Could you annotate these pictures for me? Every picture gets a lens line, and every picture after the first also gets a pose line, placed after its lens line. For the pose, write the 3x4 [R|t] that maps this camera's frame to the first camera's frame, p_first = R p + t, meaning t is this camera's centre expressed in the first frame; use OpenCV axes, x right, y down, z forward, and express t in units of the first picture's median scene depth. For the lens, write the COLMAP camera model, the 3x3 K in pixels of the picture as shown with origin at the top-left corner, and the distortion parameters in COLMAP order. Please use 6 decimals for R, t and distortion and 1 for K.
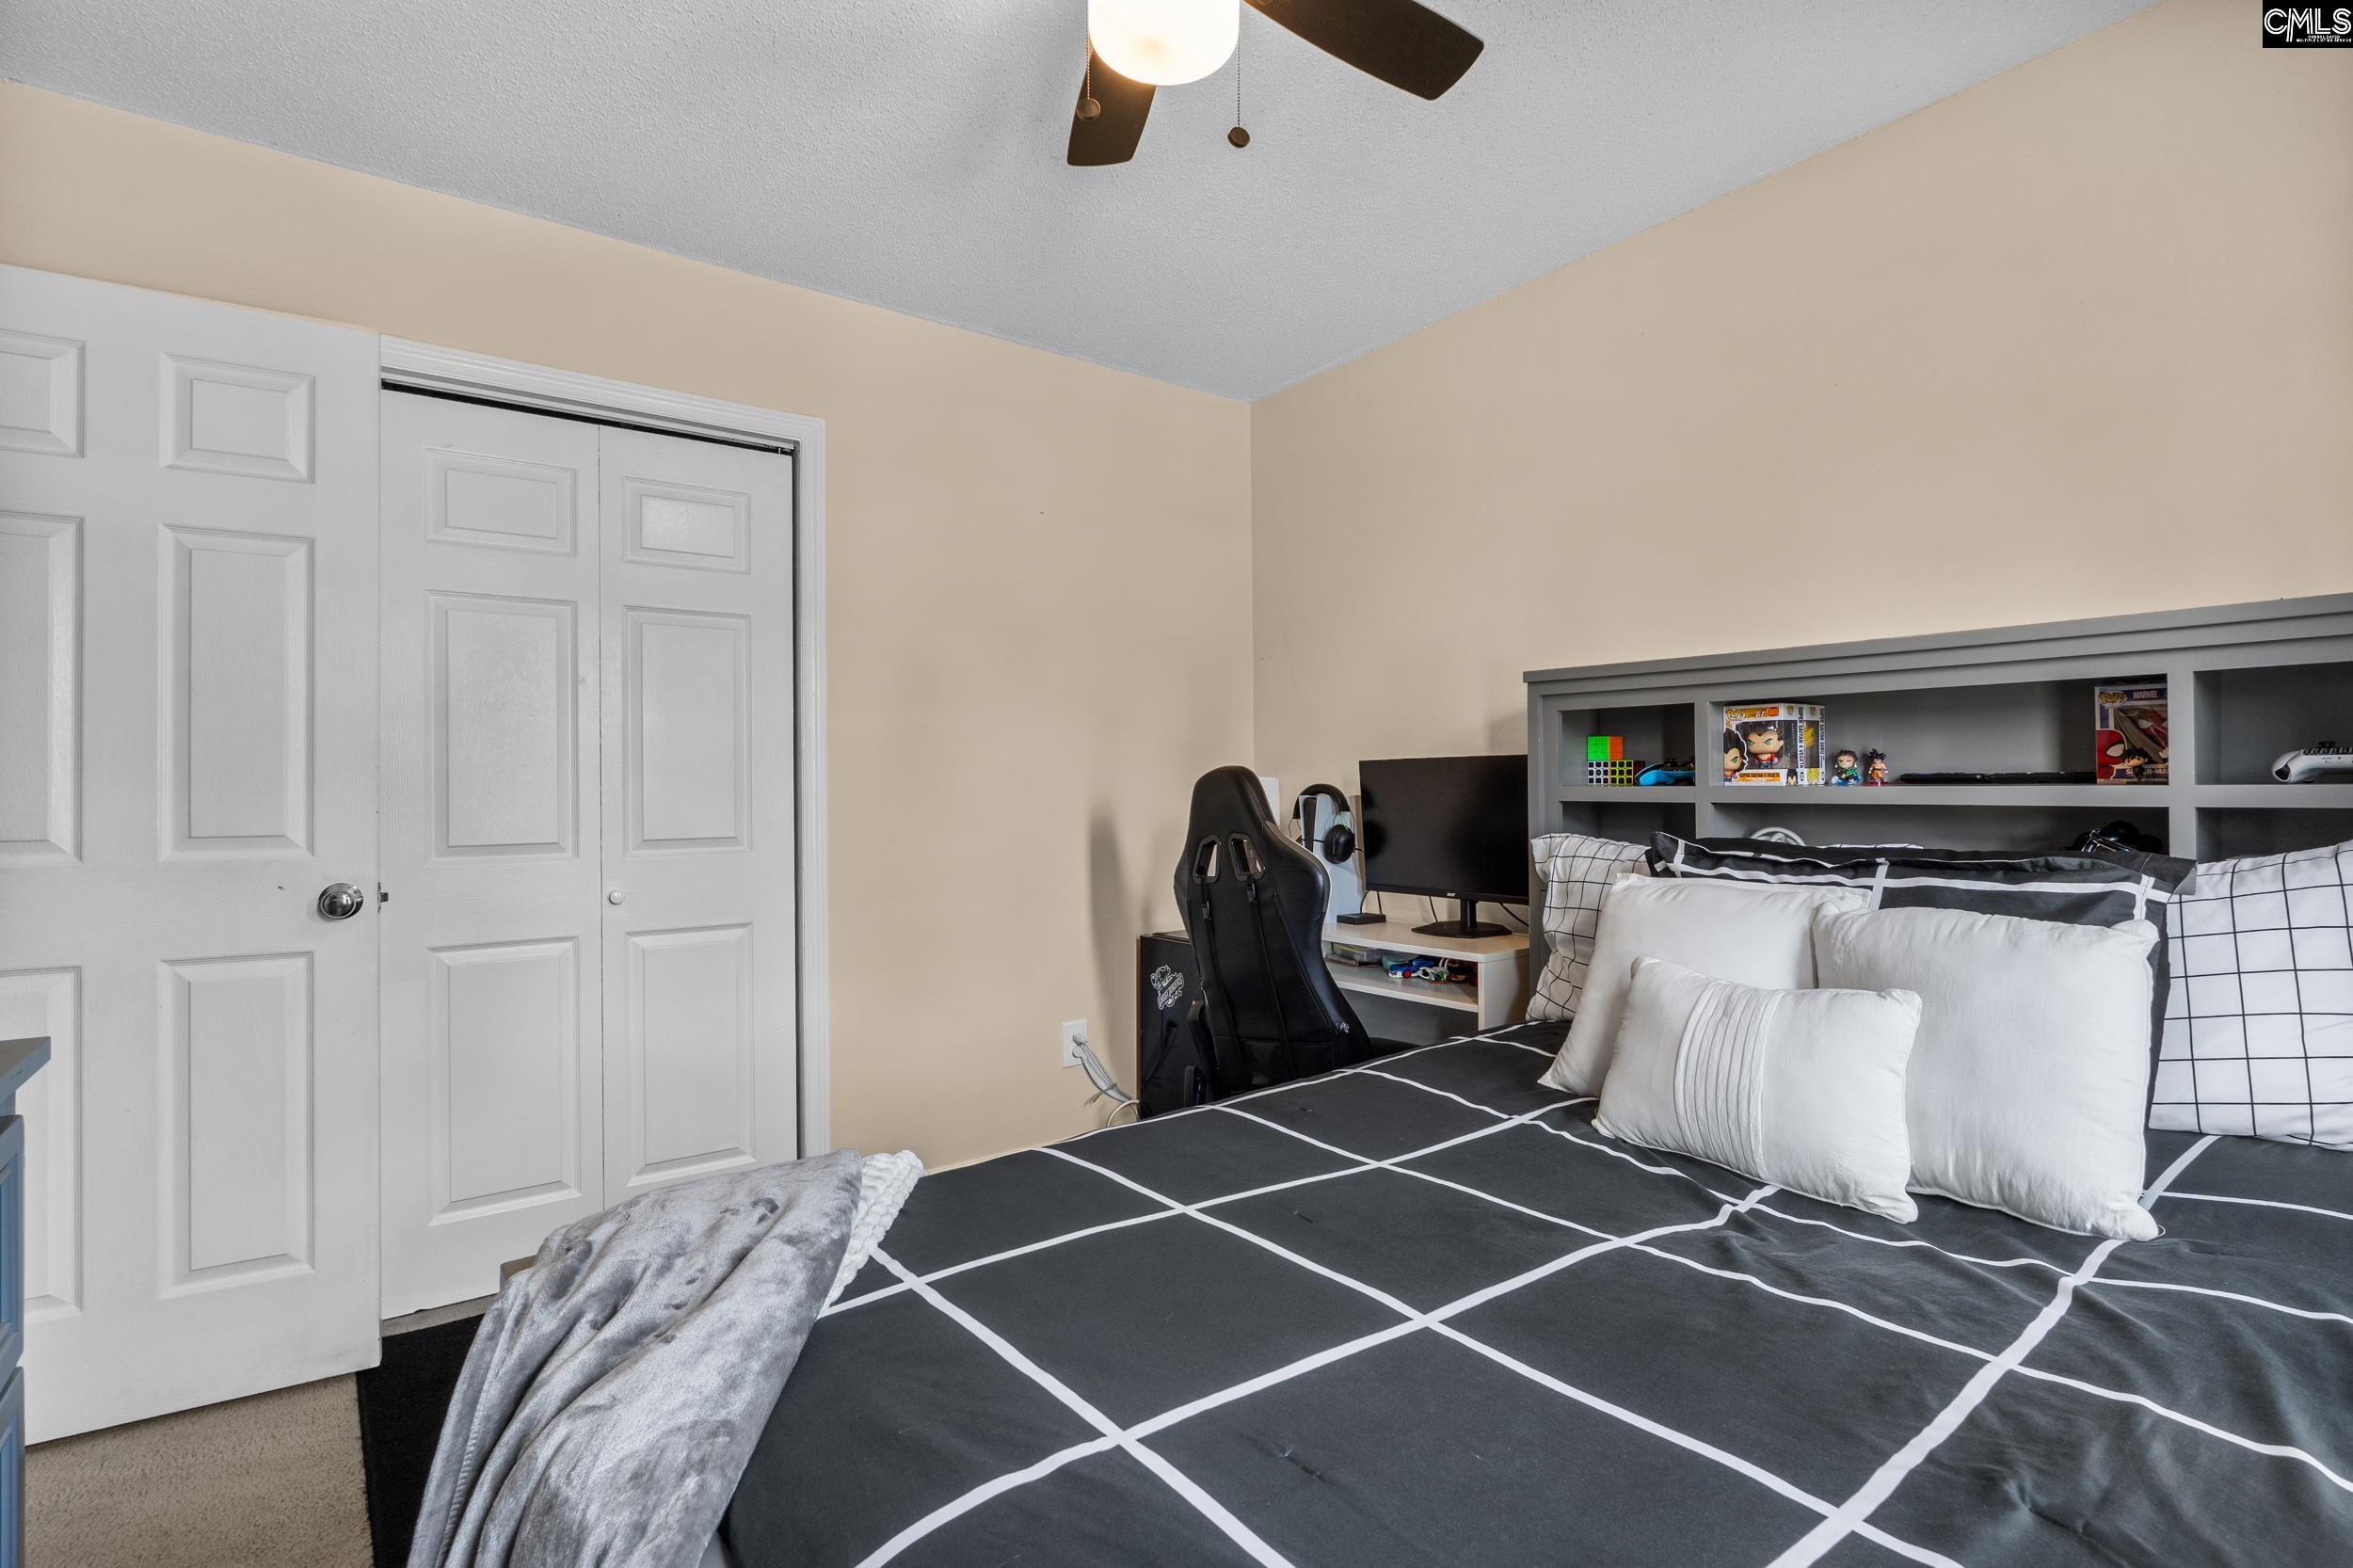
lens RADIAL K [[1082.3, 0, 1177.2], [0, 1082.3, 781.6], [0, 0, 1]] dist [-0.007423, -0.000676]
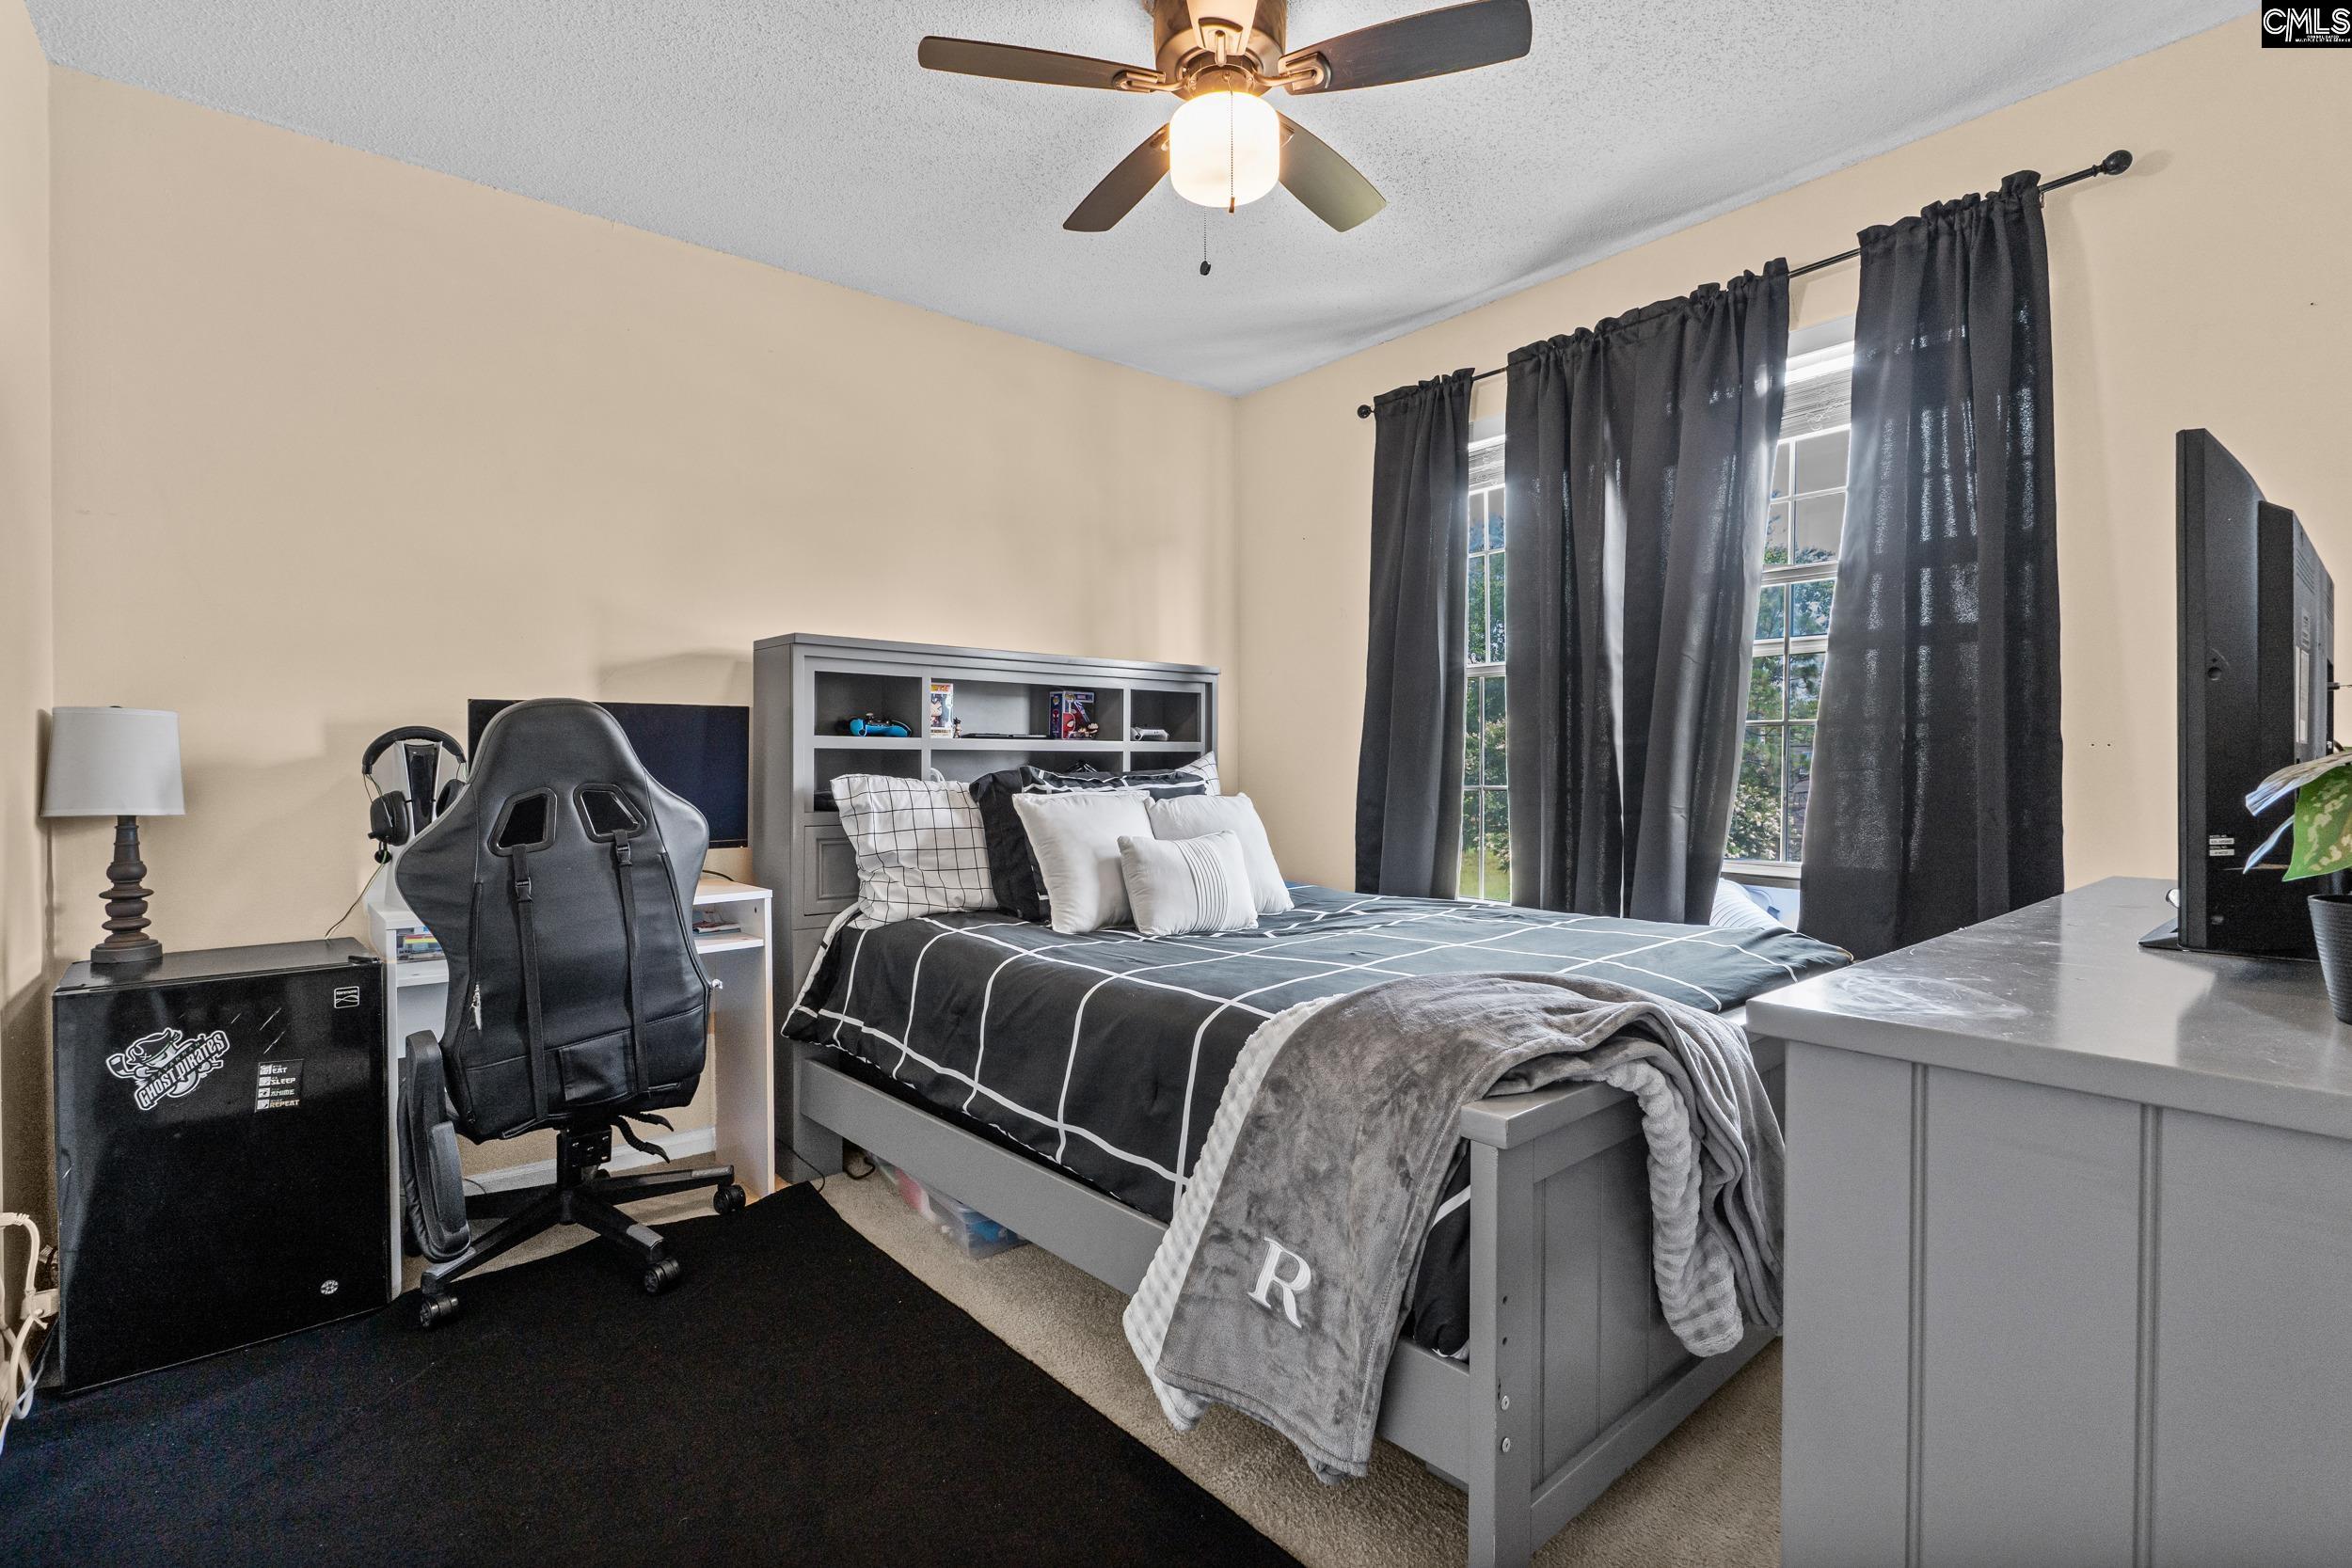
lens RADIAL K [[1081.7, 0, 1175.5], [0, 1081.7, 776.1], [0, 0, 1]] dist [-0.007423, -0.000676]
pose [[-0.026655, -0.008651, 0.999607, -0.929193], [-0.002697, 0.999960, 0.008583, 0.041040], [-0.999641, -0.002467, -0.026677, 0.725226]]
